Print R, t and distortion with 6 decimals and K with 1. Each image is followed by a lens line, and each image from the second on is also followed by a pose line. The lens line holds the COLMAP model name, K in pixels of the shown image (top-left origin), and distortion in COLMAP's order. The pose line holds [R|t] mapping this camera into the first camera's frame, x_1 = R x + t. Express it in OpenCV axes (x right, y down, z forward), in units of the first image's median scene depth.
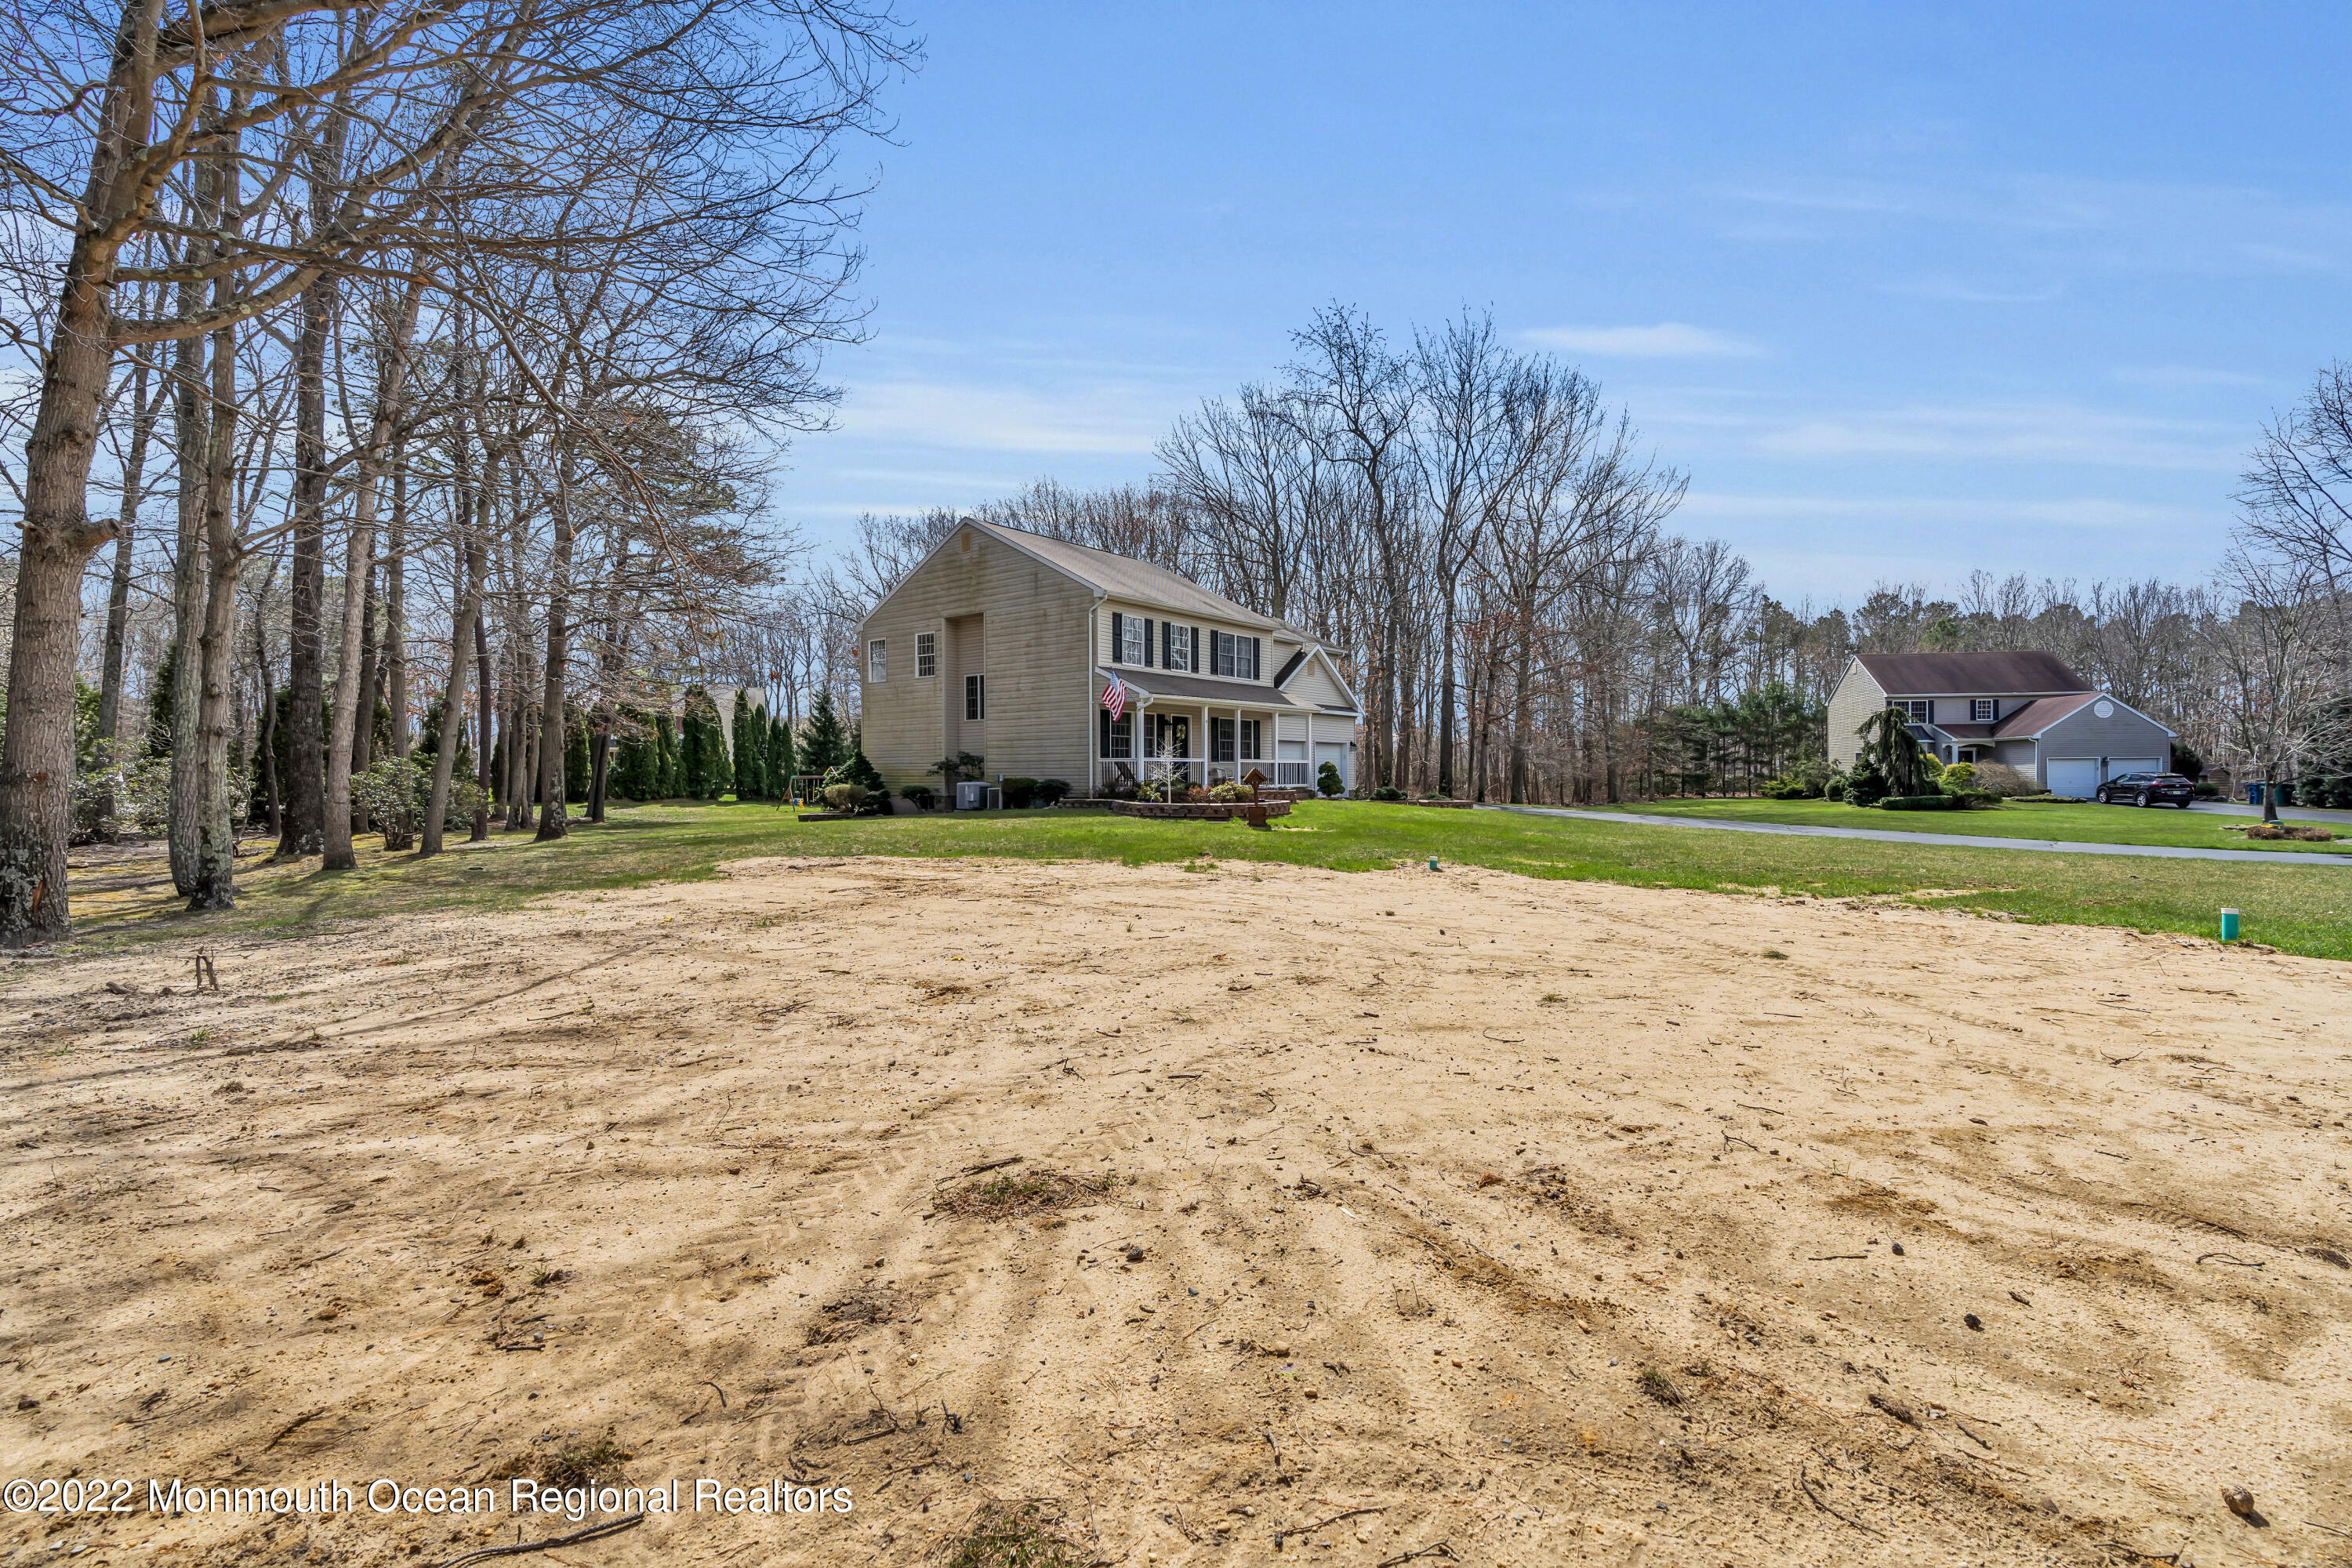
lens RADIAL K [[1058.9, 0, 1180.9], [0, 1058.9, 783.9], [0, 0, 1]] dist [-0.012783, 0.003877]
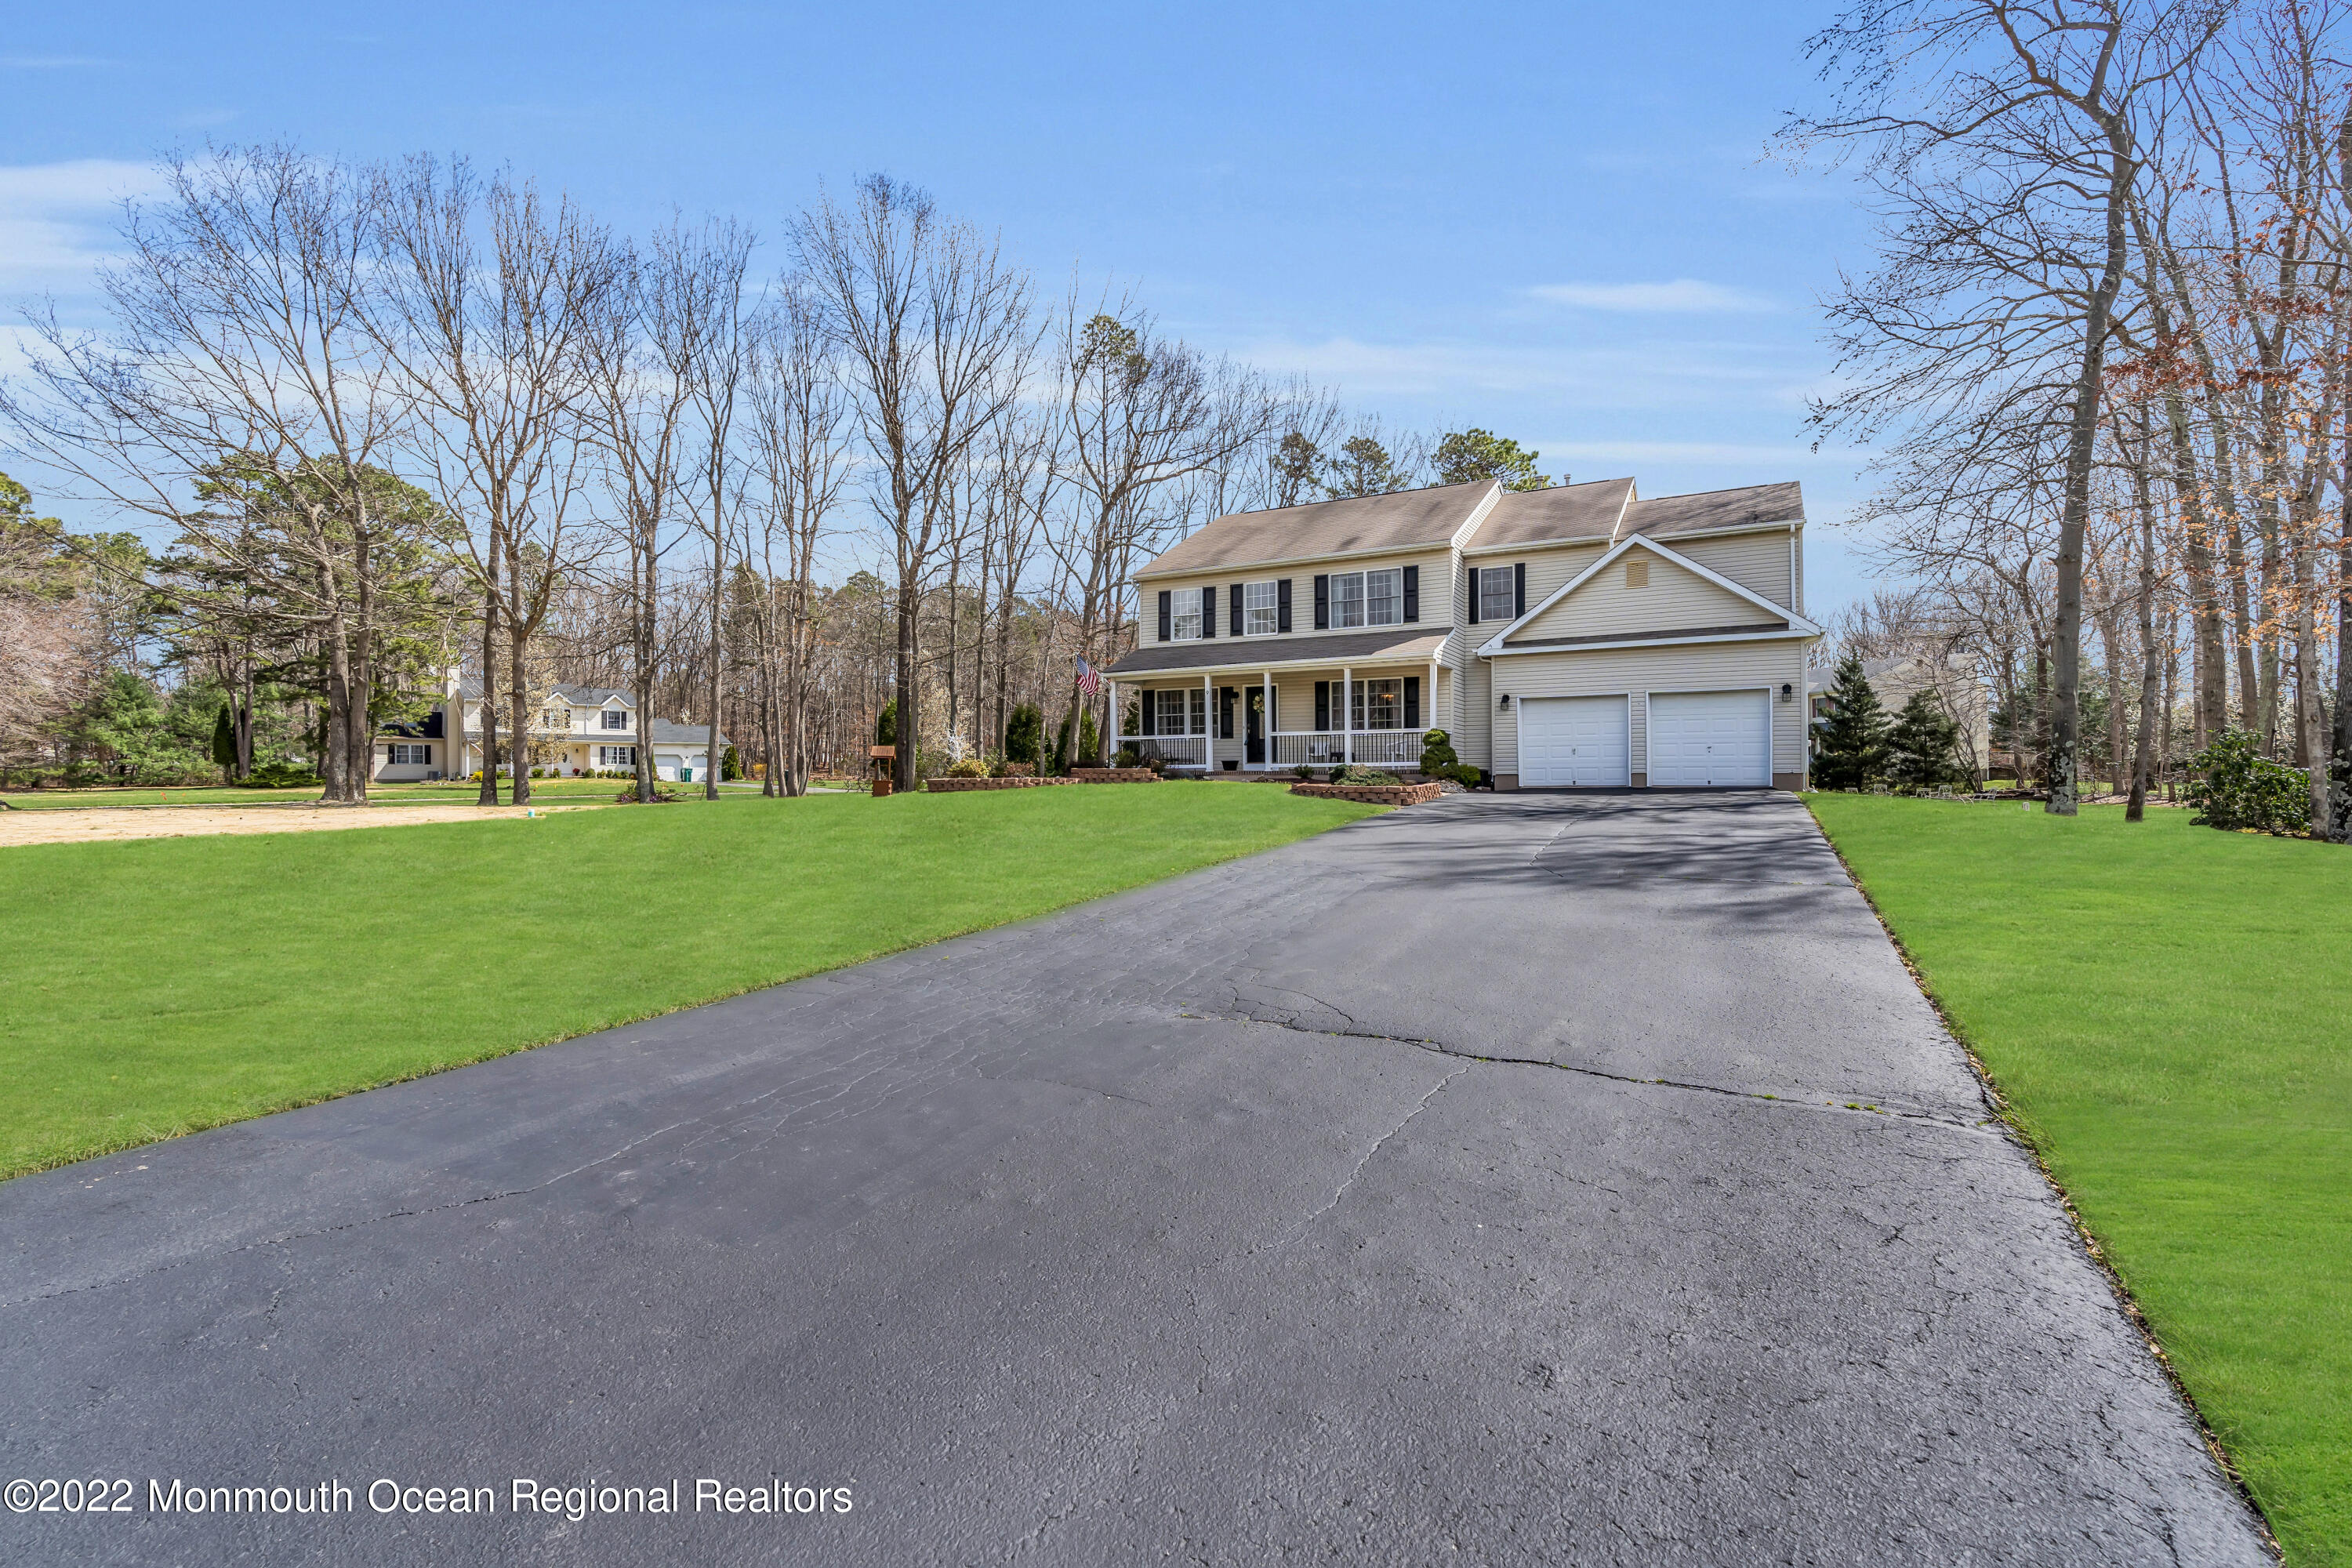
lens RADIAL K [[1058.9, 0, 1178.9], [0, 1058.9, 772.4], [0, 0, 1]] dist [-0.012783, 0.003877]
pose [[0.156528, -0.004336, -0.987664, 0.815367], [-0.005849, 0.999969, -0.005316, 0.012361], [0.987656, 0.006609, 0.156497, 0.756759]]
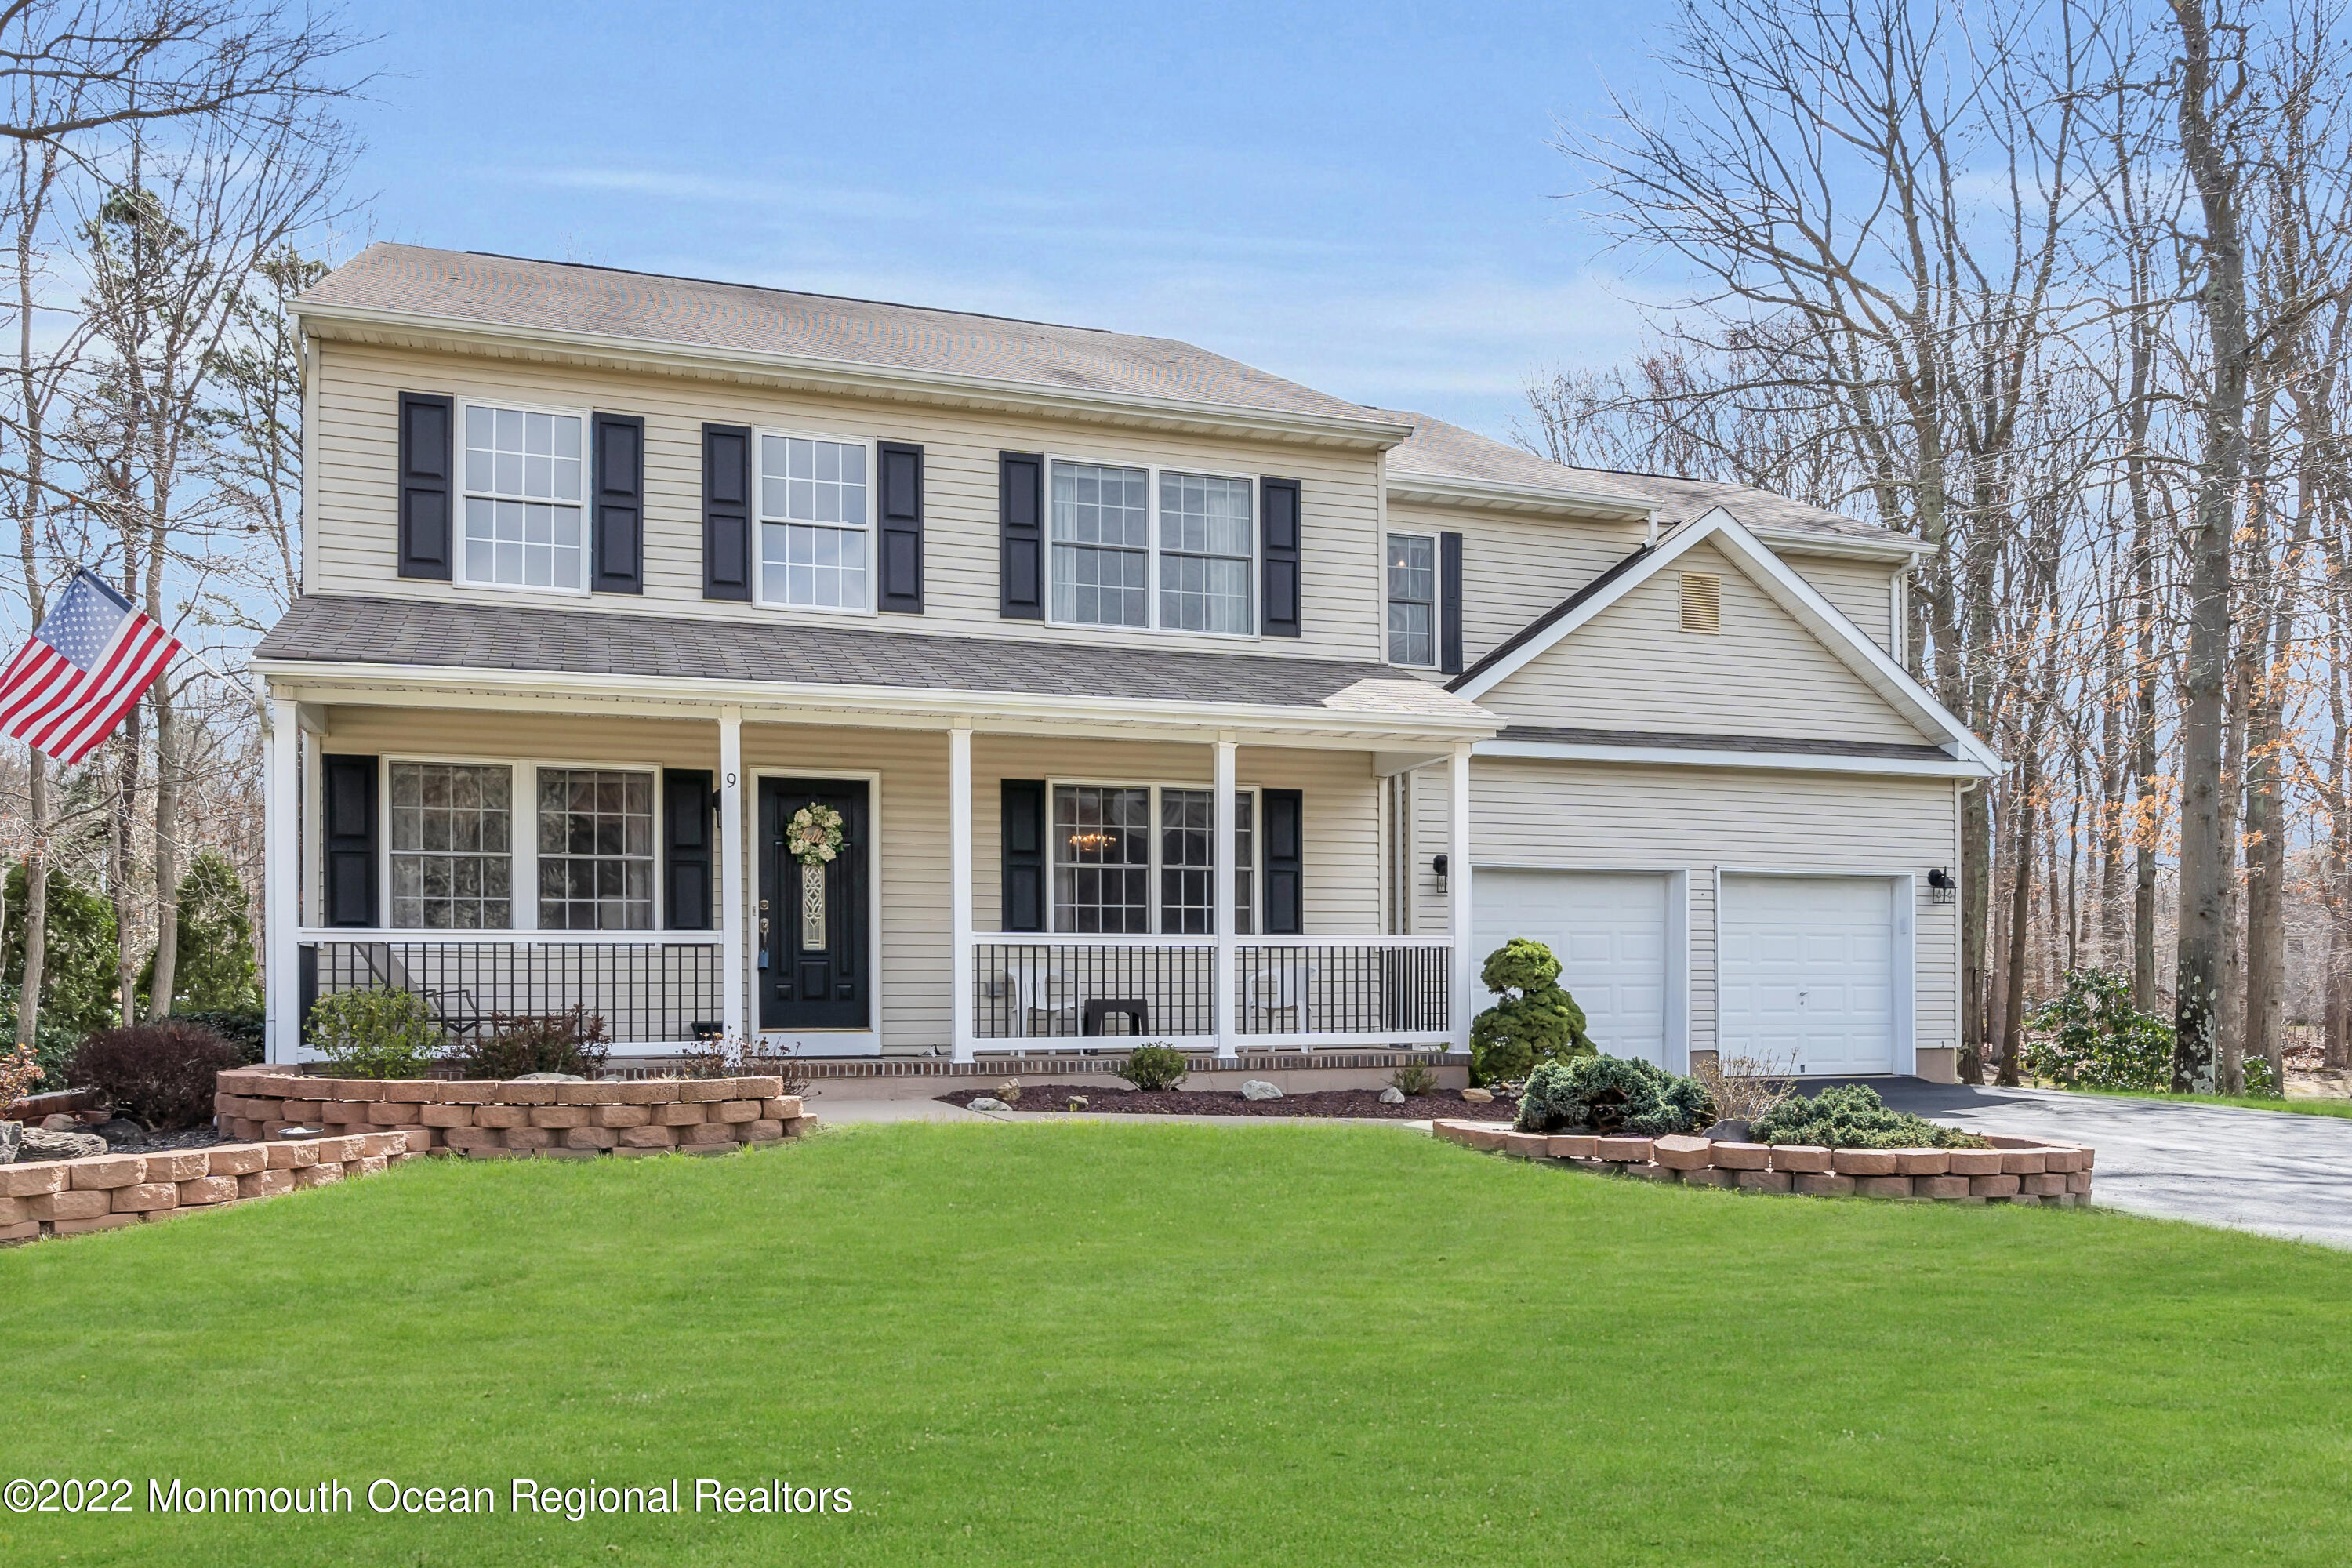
lens RADIAL K [[1656.7, 0, 1121.7], [0, 1656.7, 1001.9], [0, 0, 1]] dist [-0.010938, -0.005928]
pose [[0.826486, -0.001800, -0.562955, 0.283703], [-0.001569, 0.999984, -0.005501, -0.004751], [0.562955, 0.005430, 0.826470, 0.664533]]
